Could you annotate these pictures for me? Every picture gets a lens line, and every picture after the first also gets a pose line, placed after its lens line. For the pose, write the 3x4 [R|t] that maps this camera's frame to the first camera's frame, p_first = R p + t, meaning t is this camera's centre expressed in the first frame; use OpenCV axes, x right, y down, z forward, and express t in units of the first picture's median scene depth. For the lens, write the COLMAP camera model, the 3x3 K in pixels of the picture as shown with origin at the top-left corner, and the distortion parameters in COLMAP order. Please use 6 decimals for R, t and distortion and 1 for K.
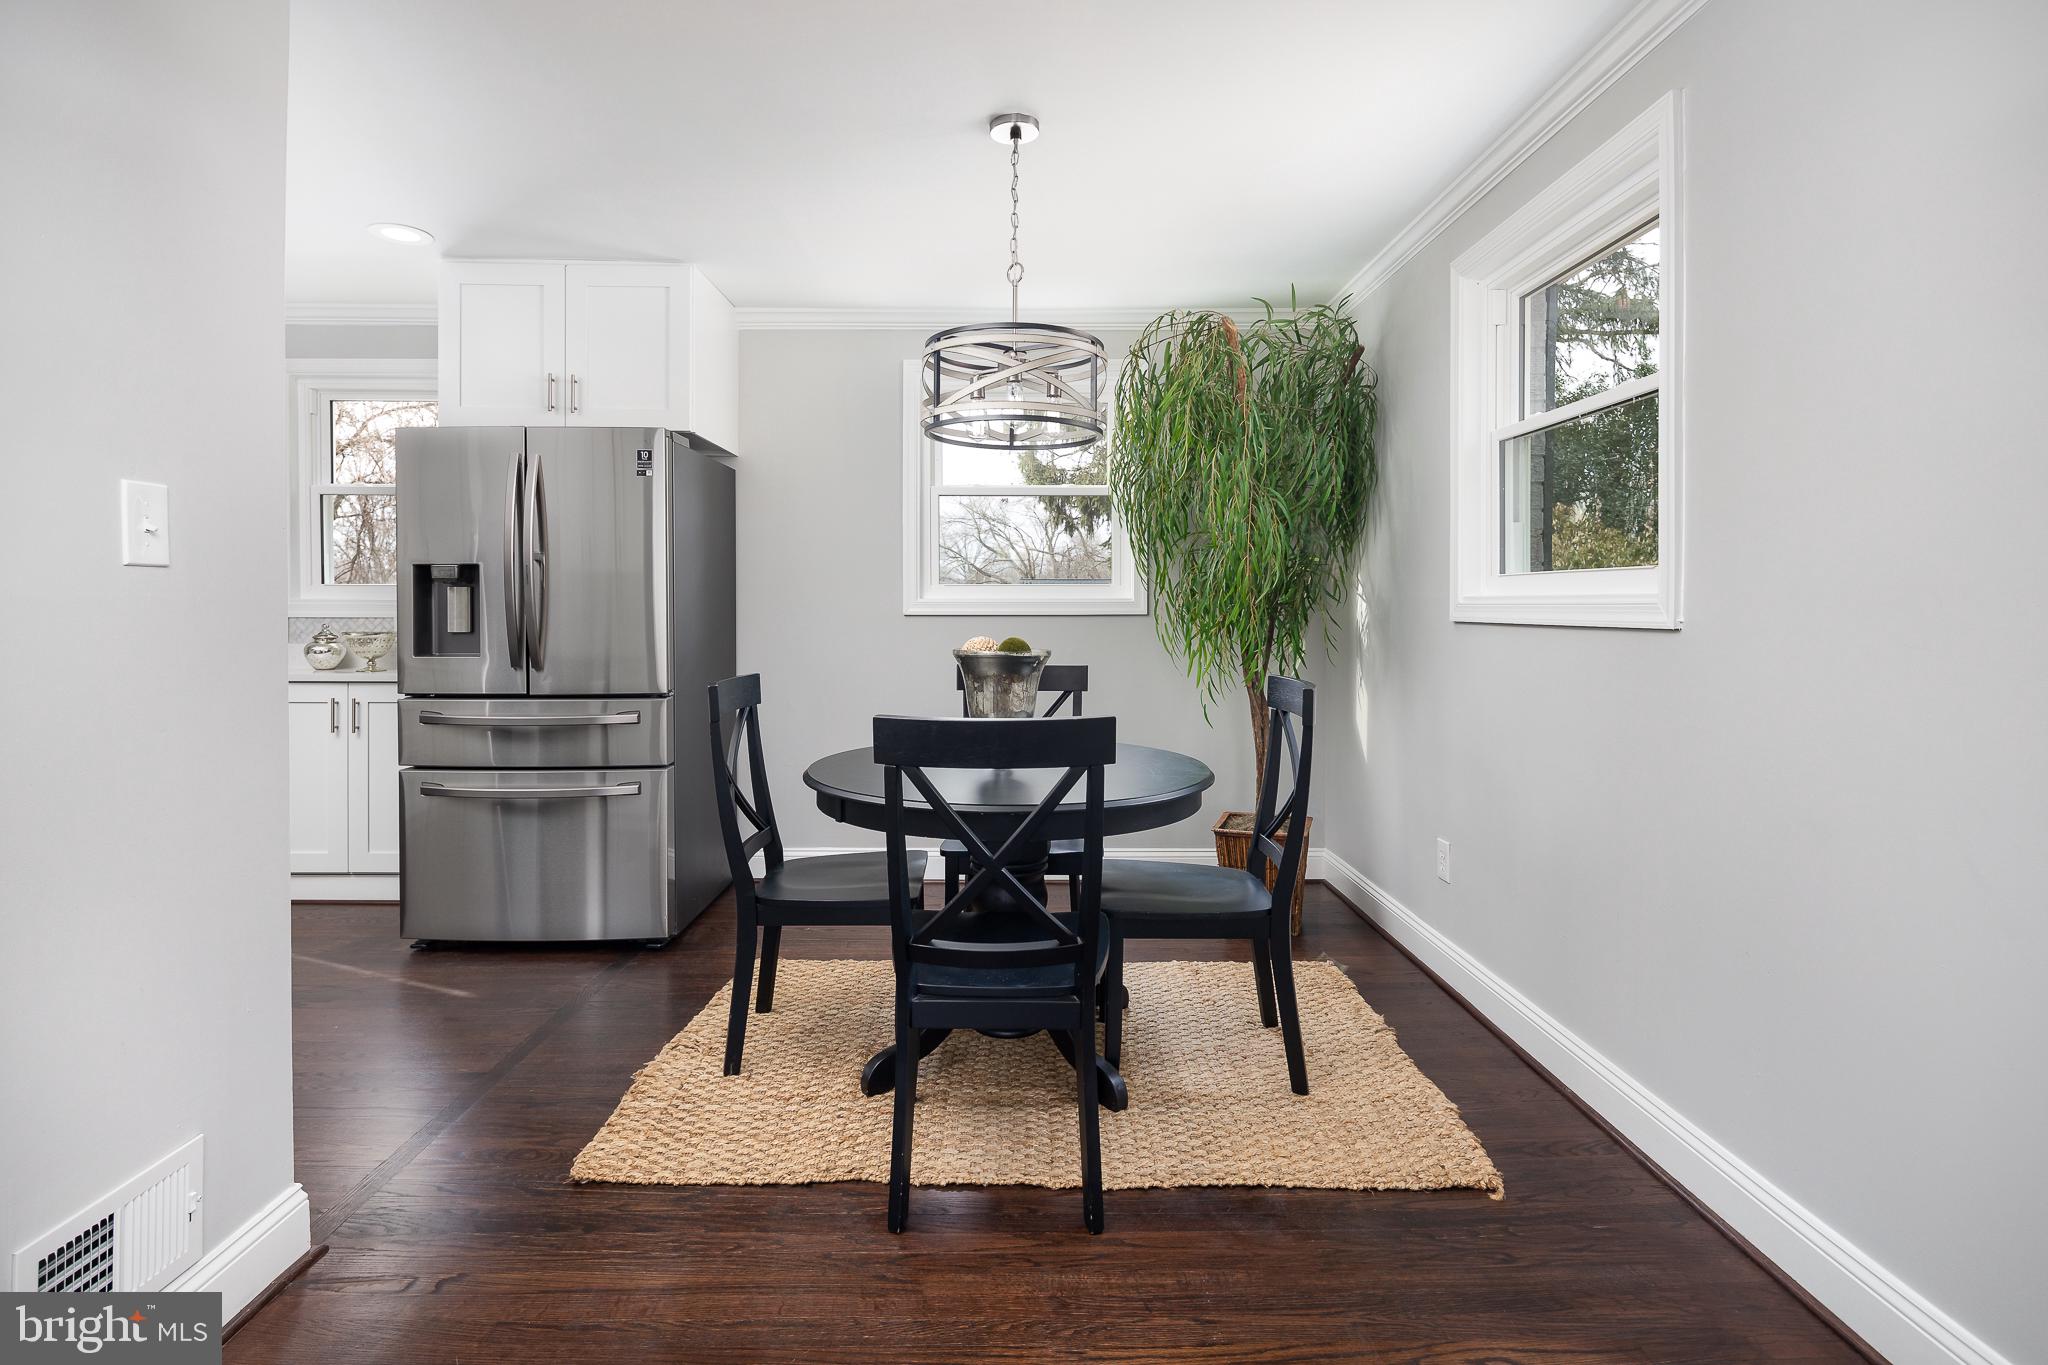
lens RADIAL K [[1005.6, 0, 1025.4], [0, 1005.6, 598.8], [0, 0, 1]] dist [0.004618, -0.002626]
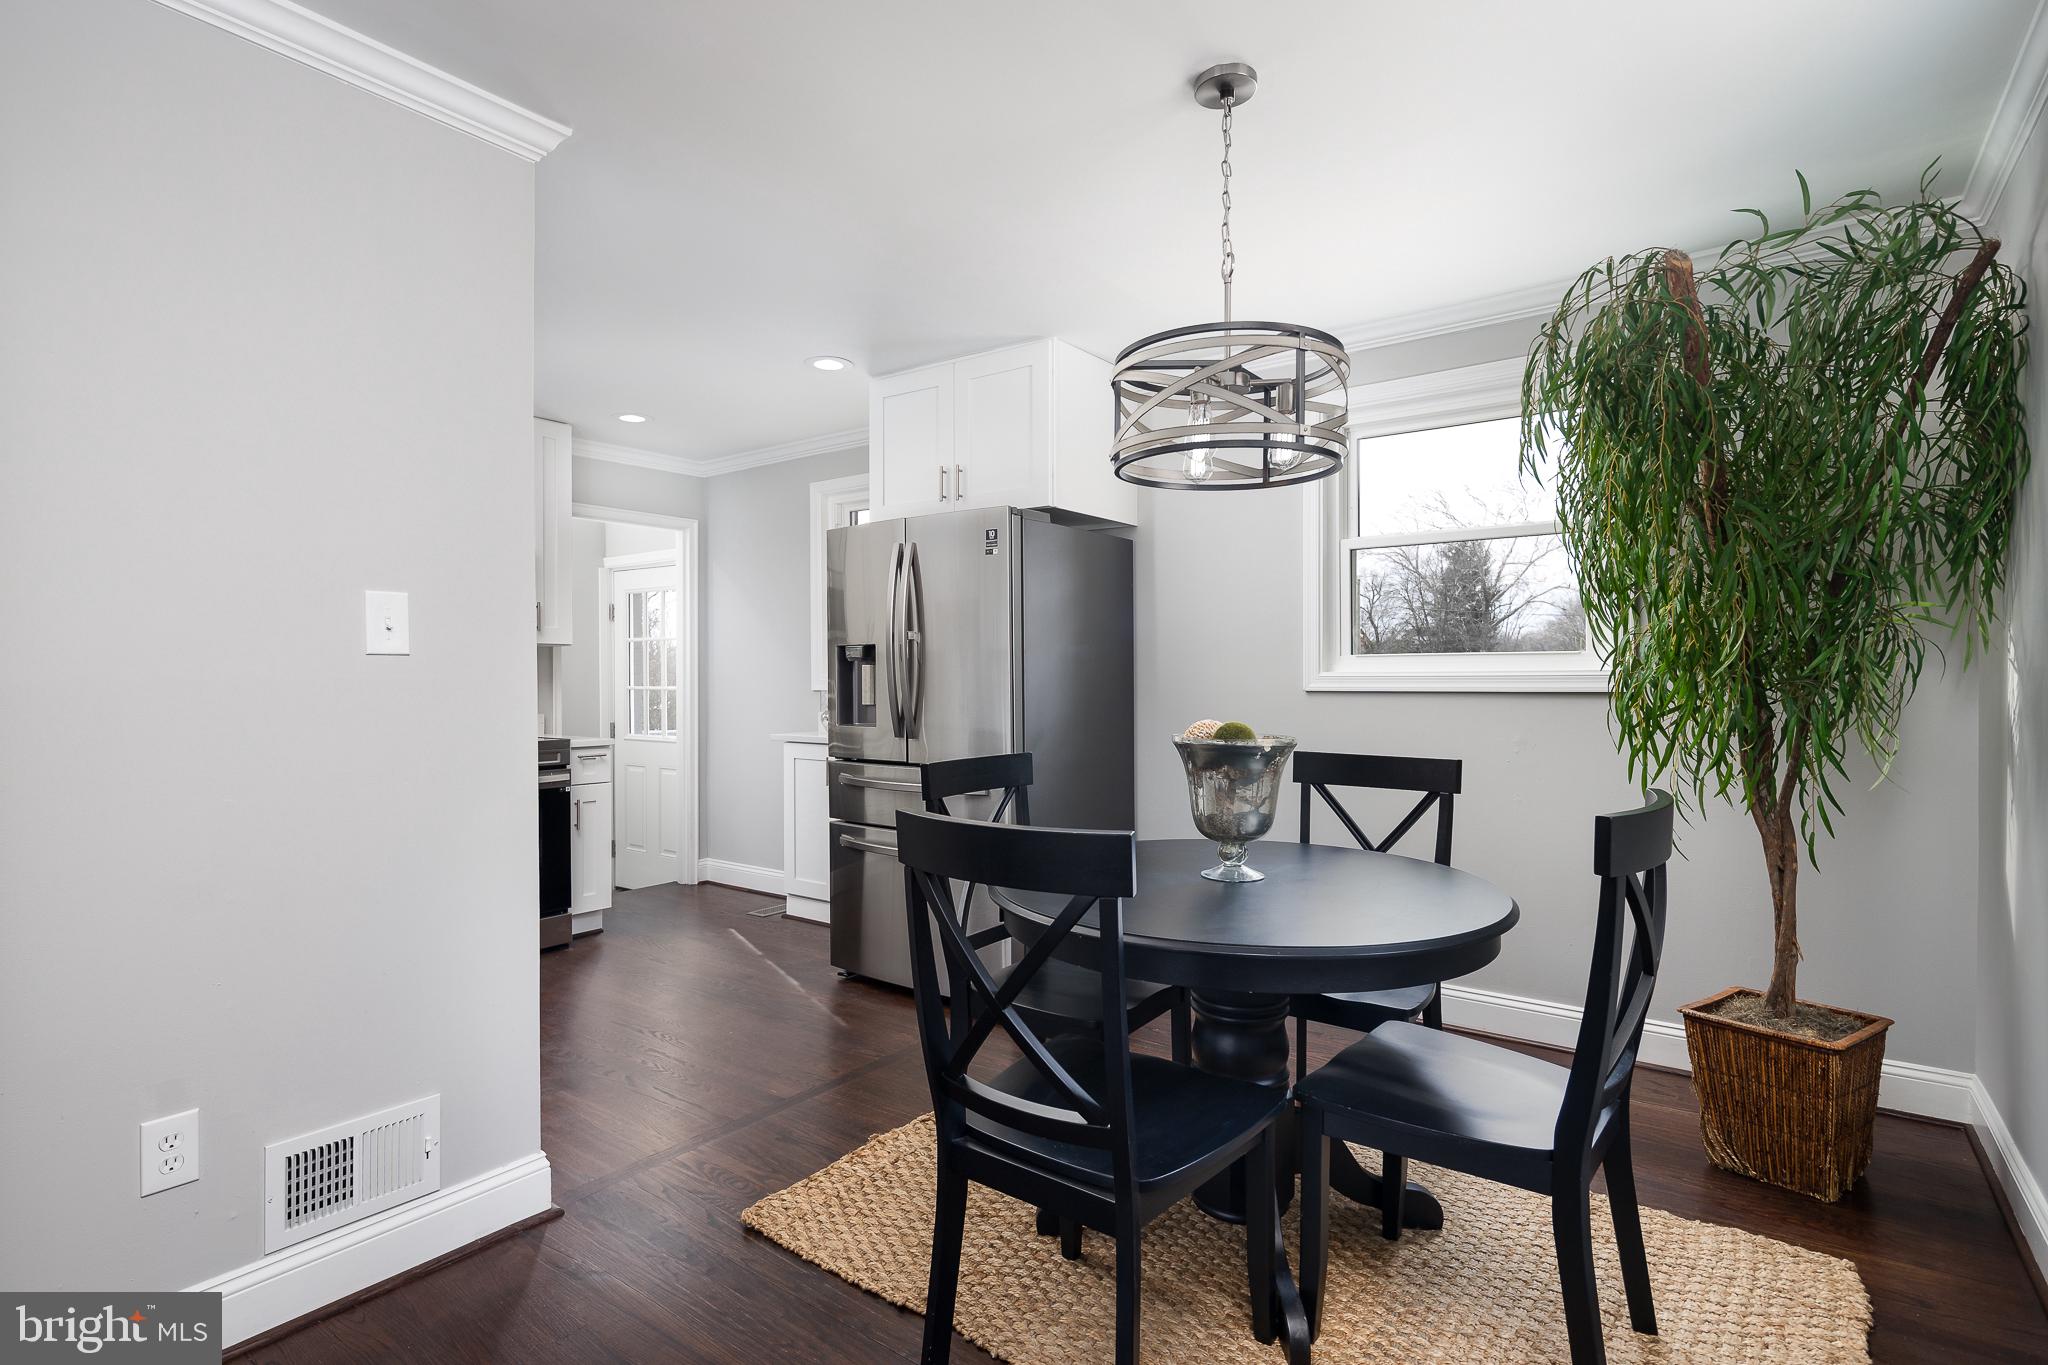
lens RADIAL K [[1005.6, 0, 1019.0], [0, 1005.6, 677.9], [0, 0, 1]] dist [0.004618, -0.002626]
pose [[0.795998, -0.002542, -0.605294, 0.264647], [0.006797, 0.999966, 0.004740, -0.001271], [0.605262, -0.007887, 0.795988, 0.202336]]
